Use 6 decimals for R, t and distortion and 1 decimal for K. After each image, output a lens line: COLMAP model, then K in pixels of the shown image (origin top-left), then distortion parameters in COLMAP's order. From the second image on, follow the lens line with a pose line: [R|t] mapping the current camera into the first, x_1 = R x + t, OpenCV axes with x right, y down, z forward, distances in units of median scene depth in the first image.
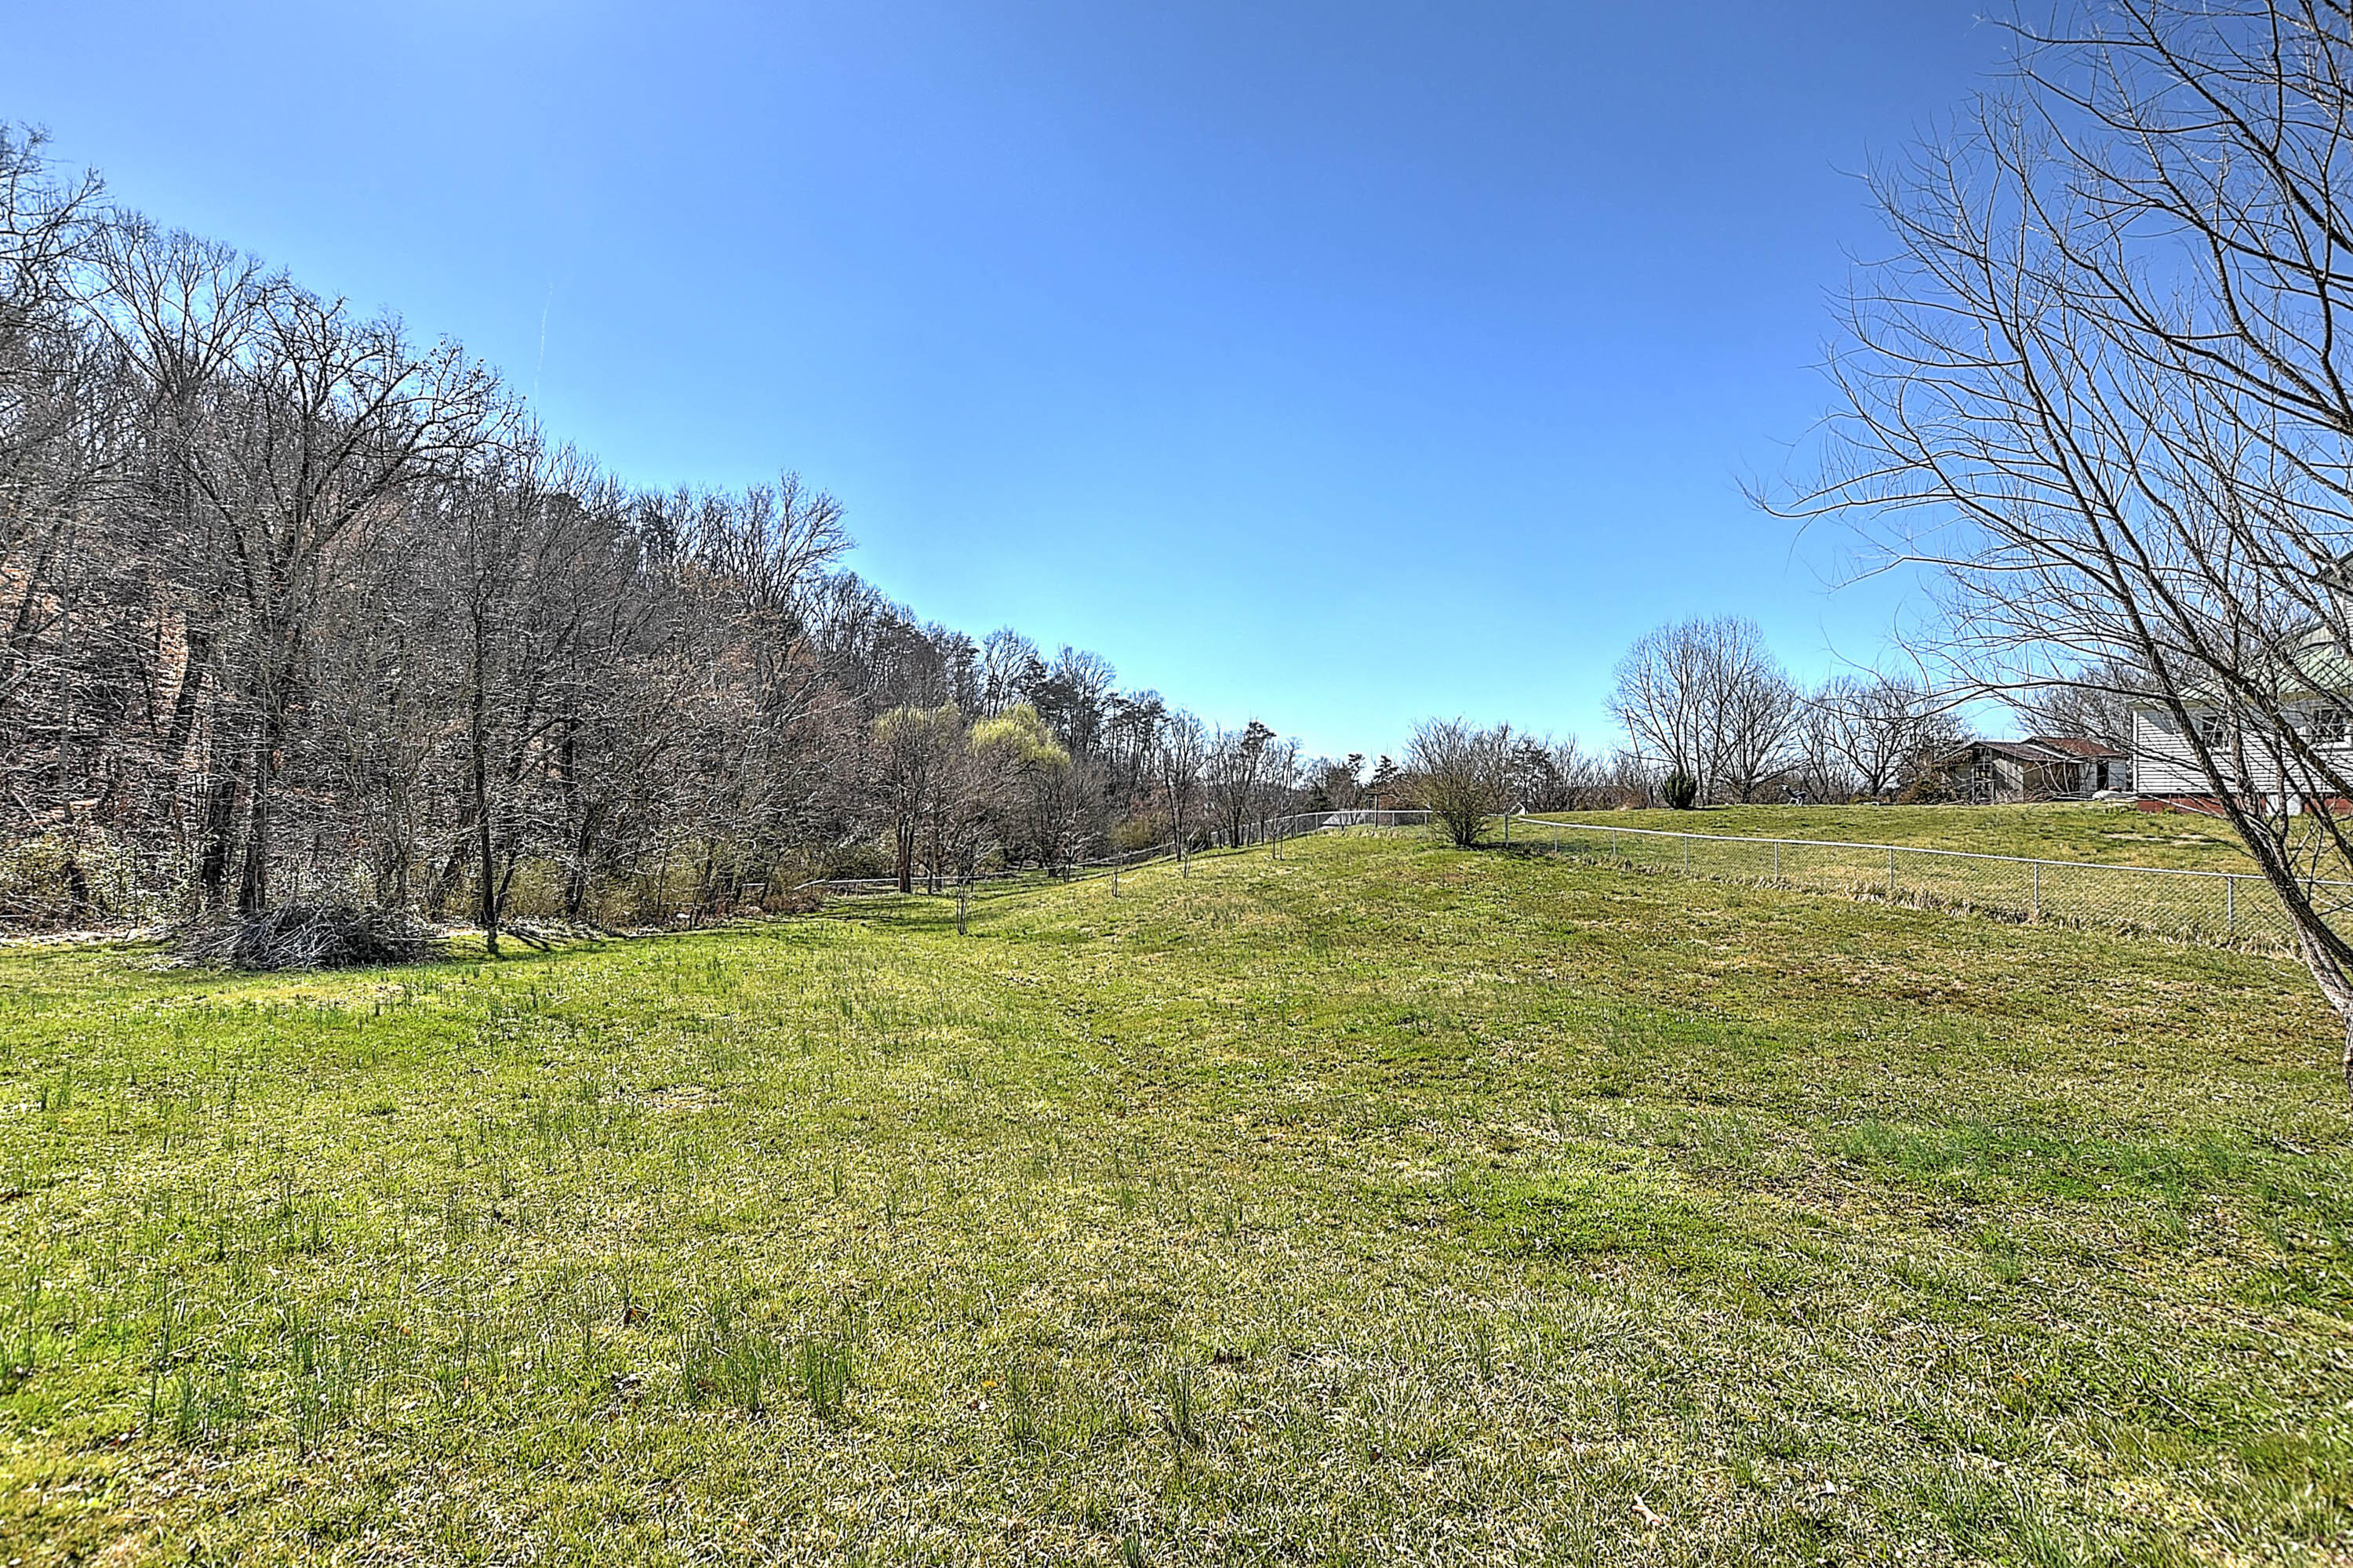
lens RADIAL K [[1039.1, 0, 1169.4], [0, 1039.1, 780.2], [0, 0, 1]] dist [-0.022711, 0.004546]
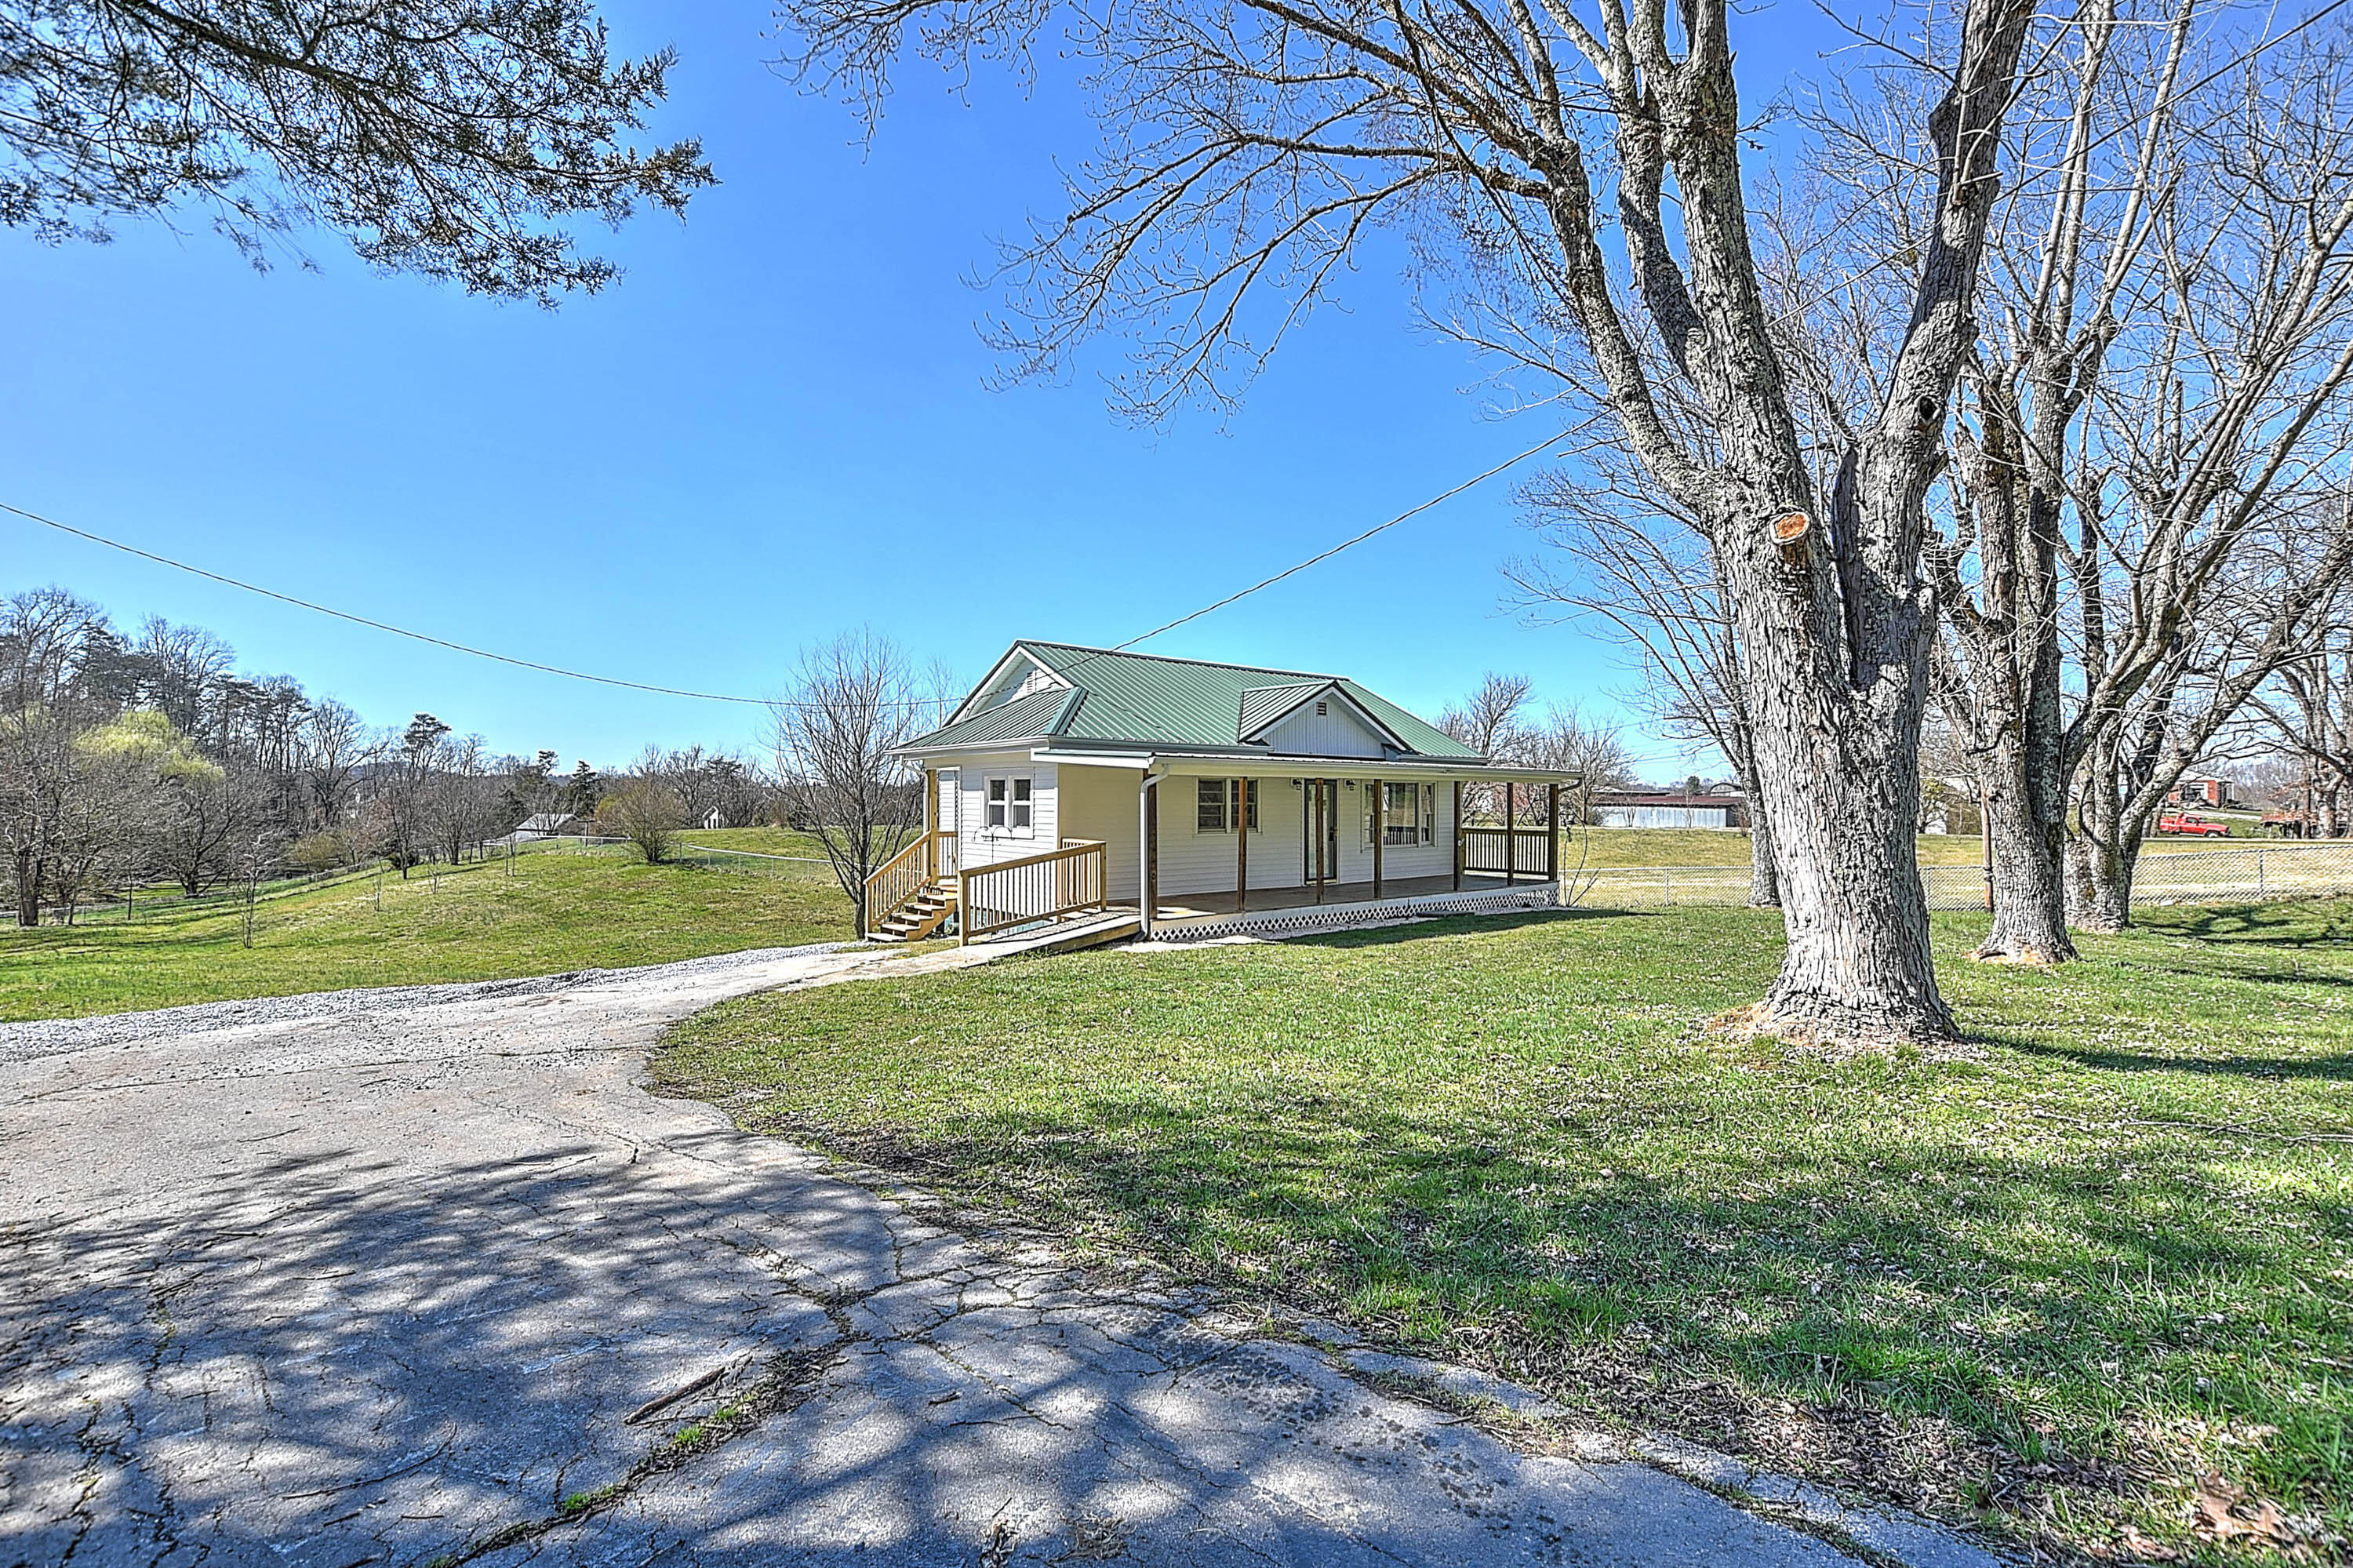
lens RADIAL K [[1039.1, 0, 1156.2], [0, 1039.1, 792.0], [0, 0, 1]] dist [-0.022711, 0.004546]
pose [[0.753015, -0.001711, 0.658001, -0.070545], [-0.014323, 0.999717, 0.018991, -0.034287], [-0.657848, -0.023725, 0.752777, -0.278373]]
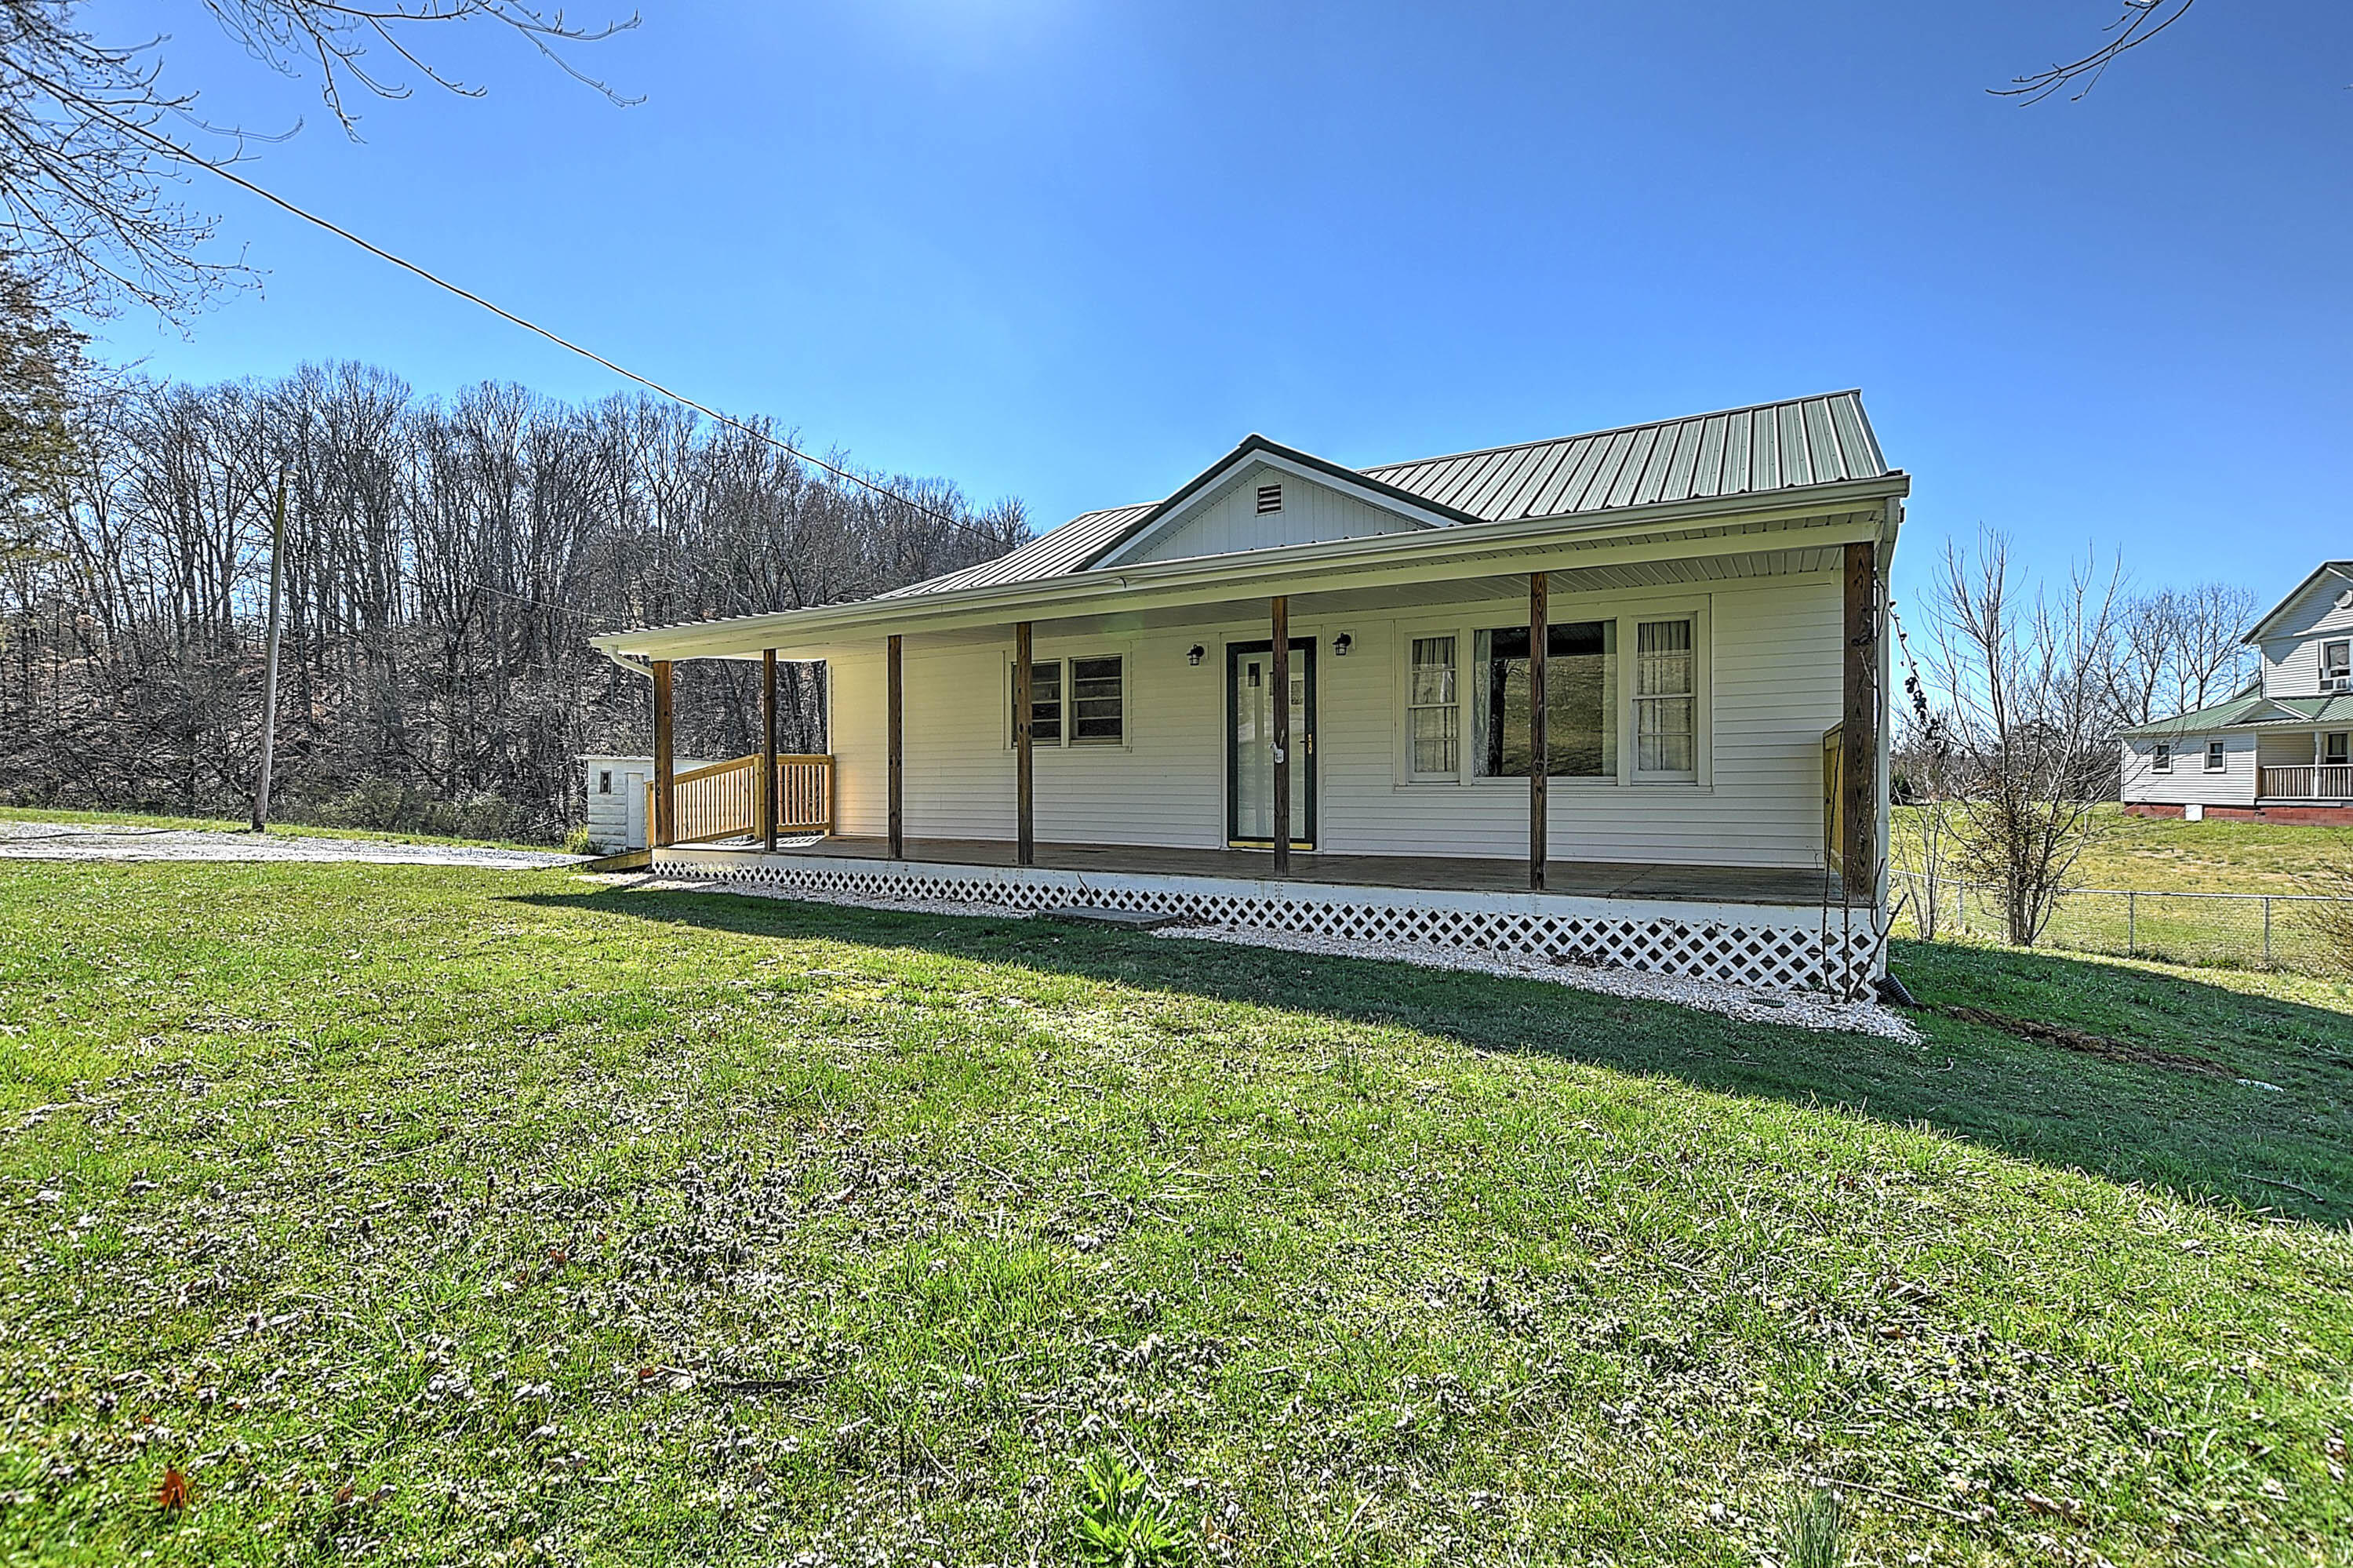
lens RADIAL K [[1039.1, 0, 1157.2], [0, 1039.1, 788.6], [0, 0, 1]] dist [-0.022711, 0.004546]
pose [[0.872969, -0.008262, -0.487706, 0.153384], [0.022907, 0.999448, 0.024071, -0.019881], [0.487238, -0.032184, 0.872676, -0.235918]]
